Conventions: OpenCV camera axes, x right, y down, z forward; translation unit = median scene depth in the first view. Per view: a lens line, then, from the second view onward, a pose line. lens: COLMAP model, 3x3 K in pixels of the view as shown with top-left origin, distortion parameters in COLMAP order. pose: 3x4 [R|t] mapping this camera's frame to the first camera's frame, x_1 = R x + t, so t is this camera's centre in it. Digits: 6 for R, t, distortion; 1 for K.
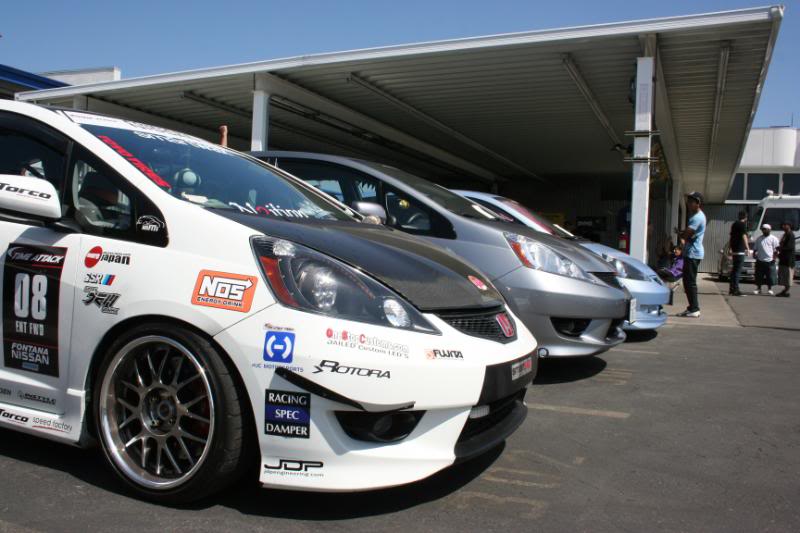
lens RADIAL K [[749.4, 0, 400.0], [0, 749.4, 266.5], [0, 0, 1]] dist [-0.151652, 0.178023]
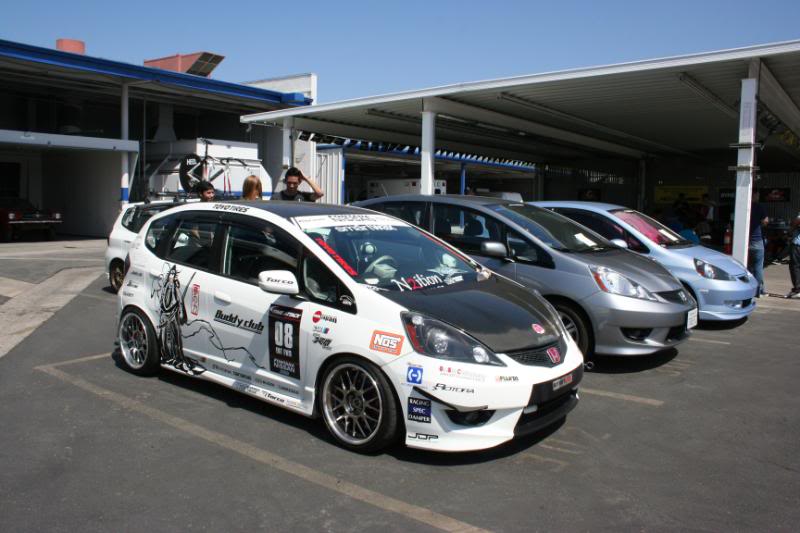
lens RADIAL K [[668.8, 0, 400.1], [0, 668.8, 283.2], [0, 0, 1]] dist [-0.104107, 0.003655]
pose [[0.970238, 0.004514, -0.242109, 0.186147], [0.016745, 0.996182, 0.085679, -0.238993], [0.241572, -0.087183, 0.966459, -0.554275]]
